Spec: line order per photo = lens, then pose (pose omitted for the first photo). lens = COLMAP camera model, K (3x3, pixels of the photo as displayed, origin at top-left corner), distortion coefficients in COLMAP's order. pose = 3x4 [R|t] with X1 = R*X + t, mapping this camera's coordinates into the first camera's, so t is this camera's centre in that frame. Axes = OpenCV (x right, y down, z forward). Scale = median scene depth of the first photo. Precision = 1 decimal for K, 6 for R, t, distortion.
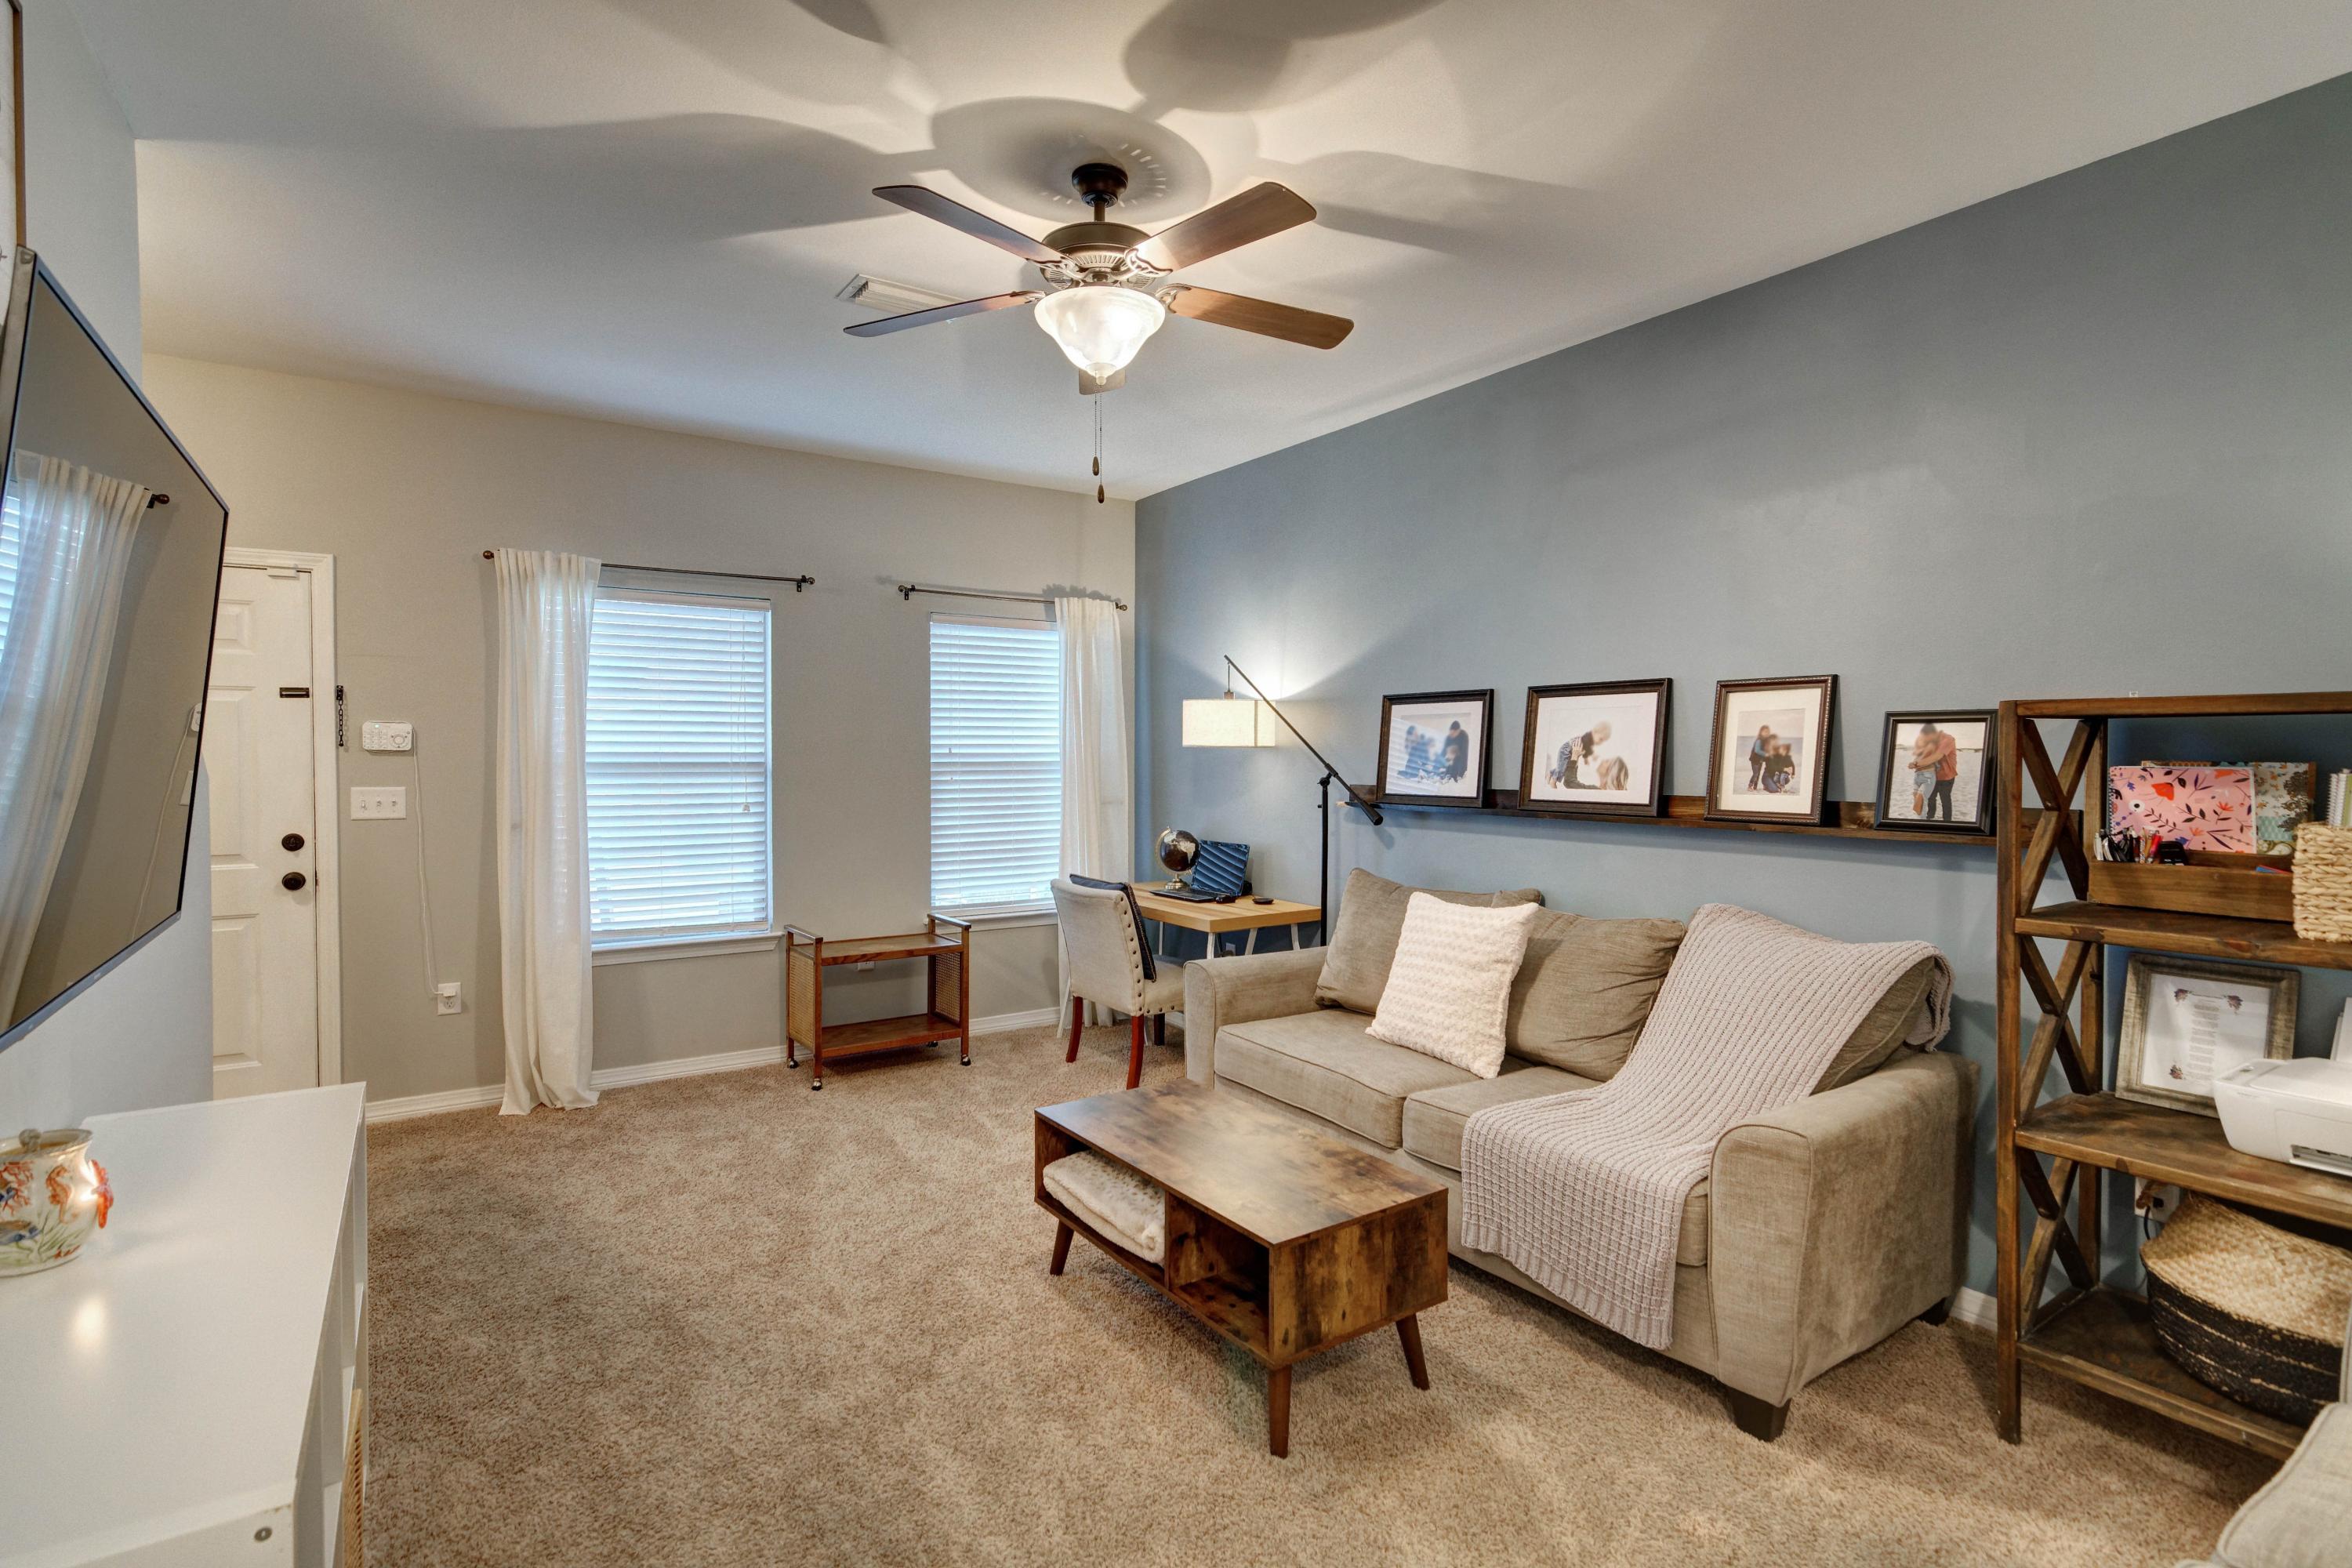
lens RADIAL K [[1132.0, 0, 1176.0], [0, 1132.0, 784.0], [0, 0, 1]] dist [-0.000033, -0.000052]
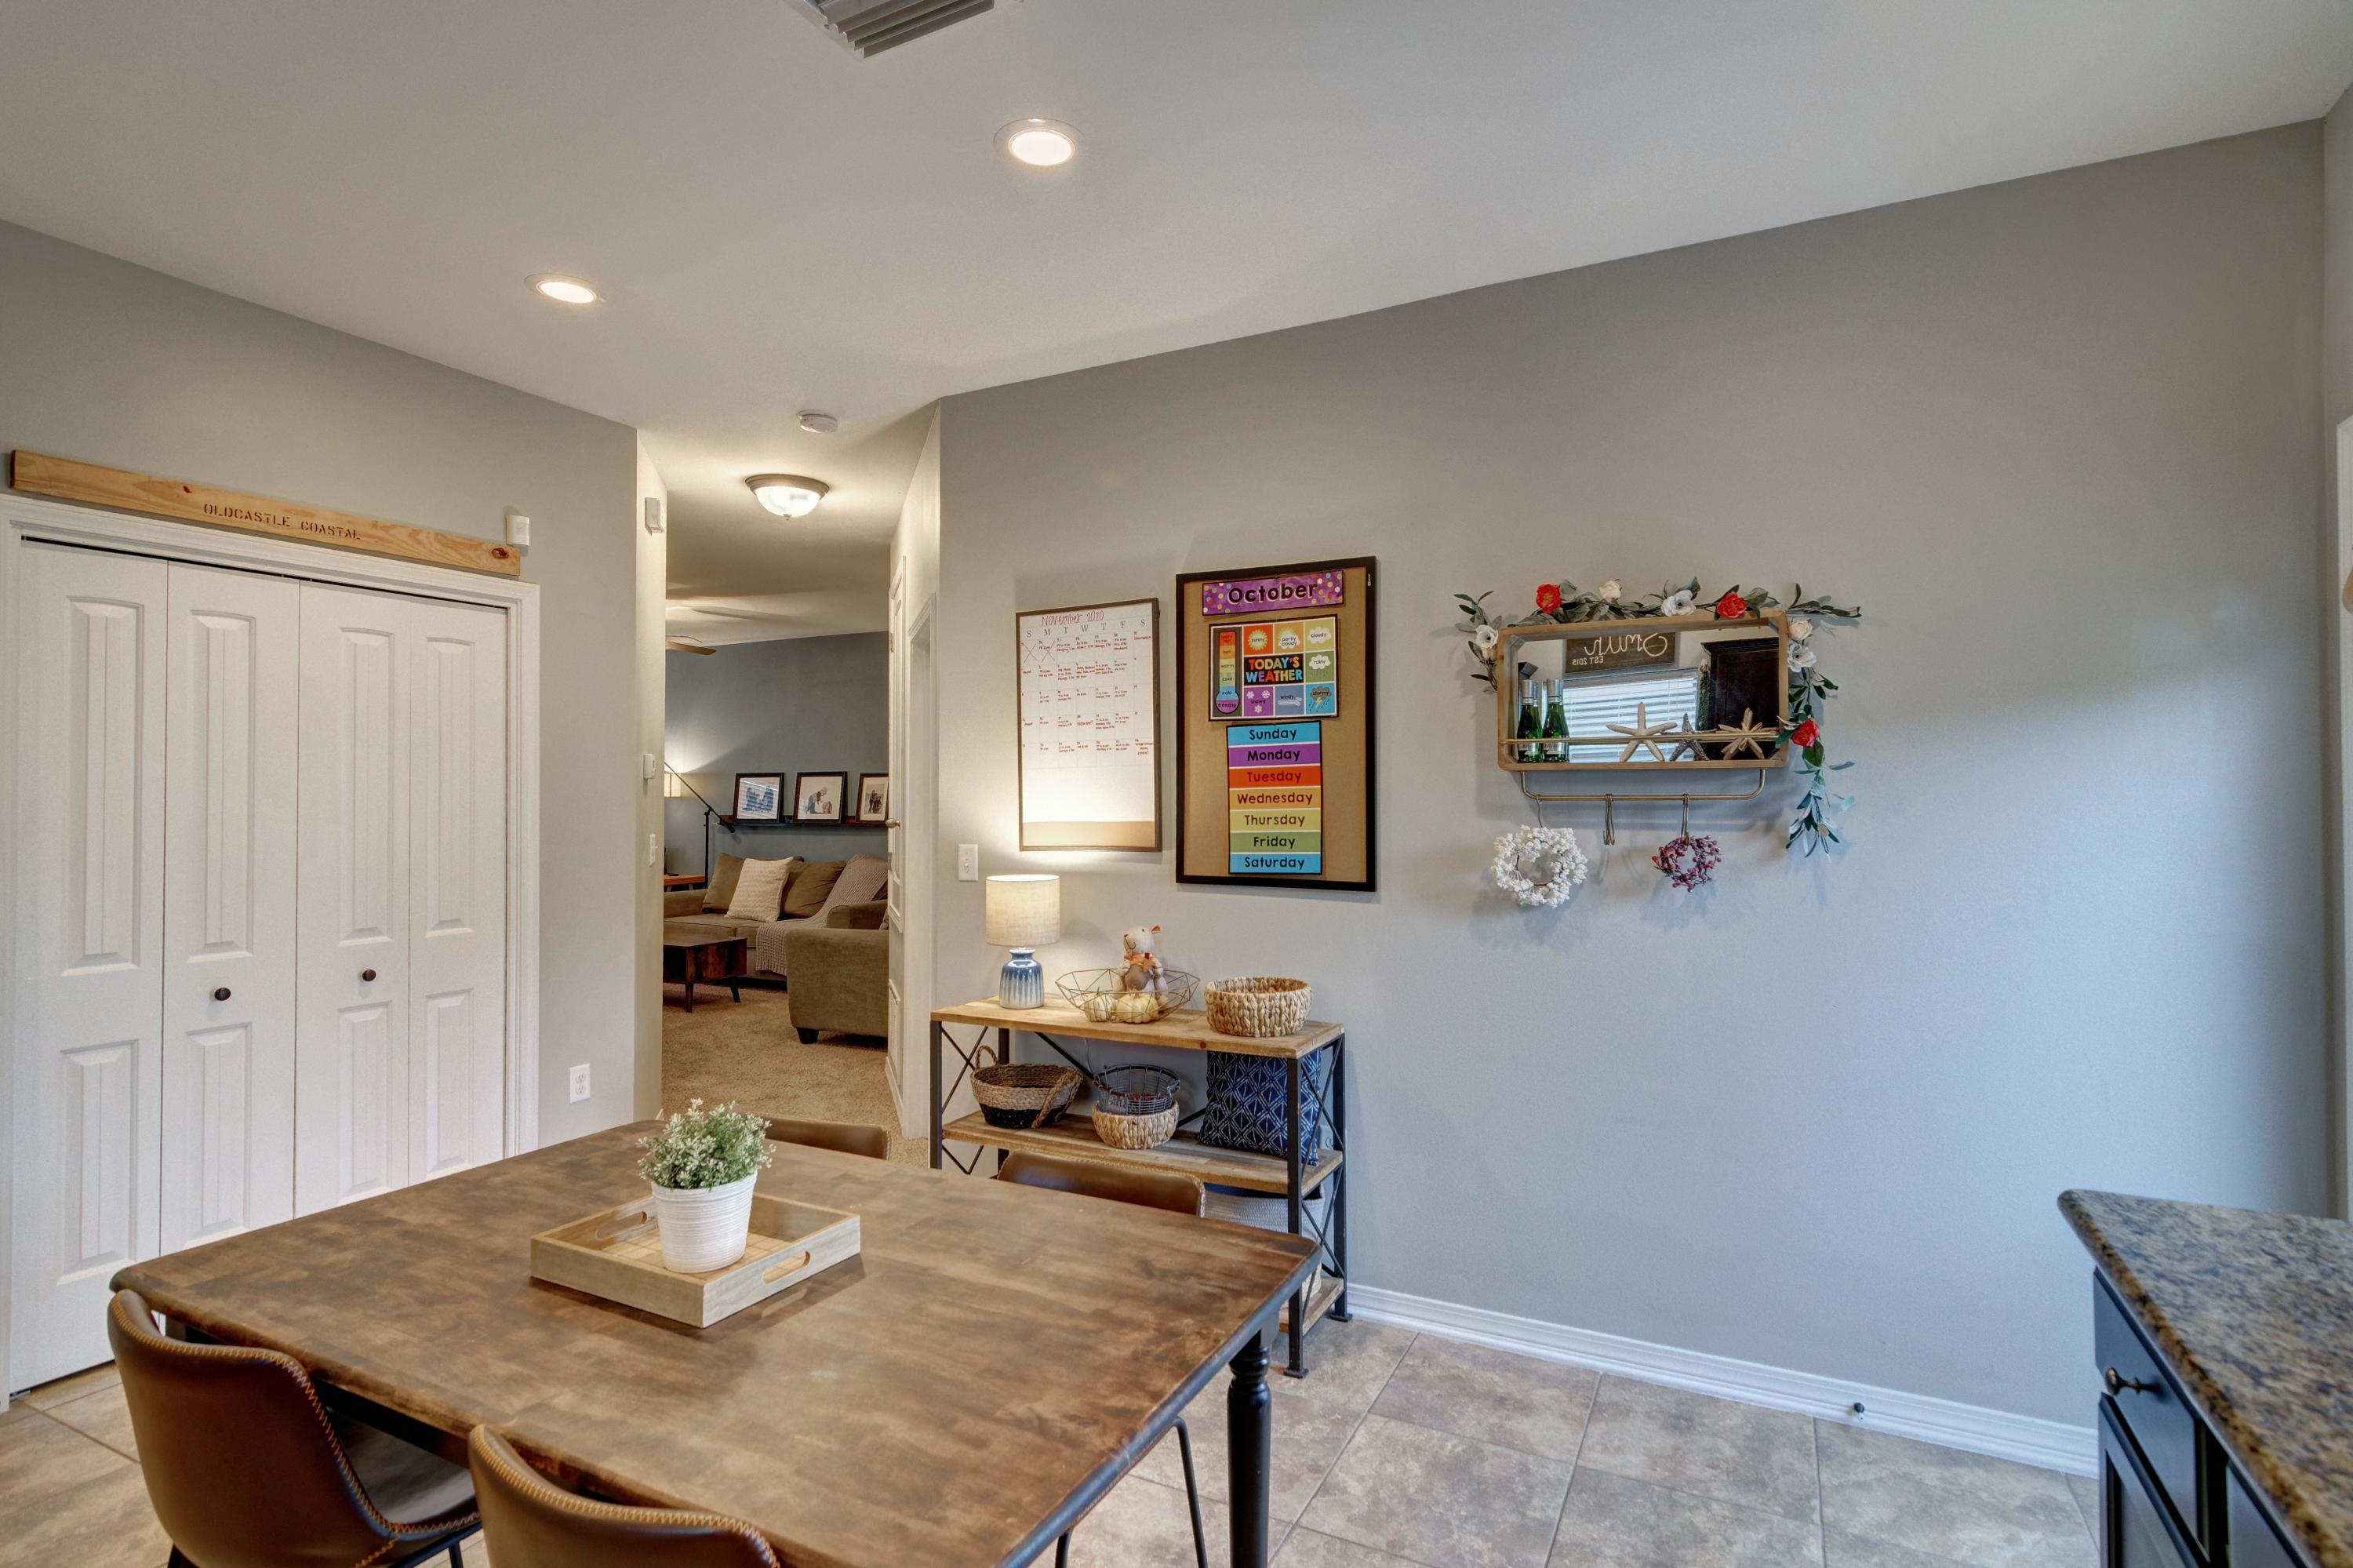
lens RADIAL K [[1186.7, 0, 1157.1], [0, 1186.7, 791.3], [0, 0, 1]] dist [-0.000488, -0.000286]
pose [[0.882824, 0.012071, 0.469549, -0.193857], [0.008923, 0.999058, -0.042460, 0.068322], [-0.469620, 0.041674, 0.881885, -1.567170]]
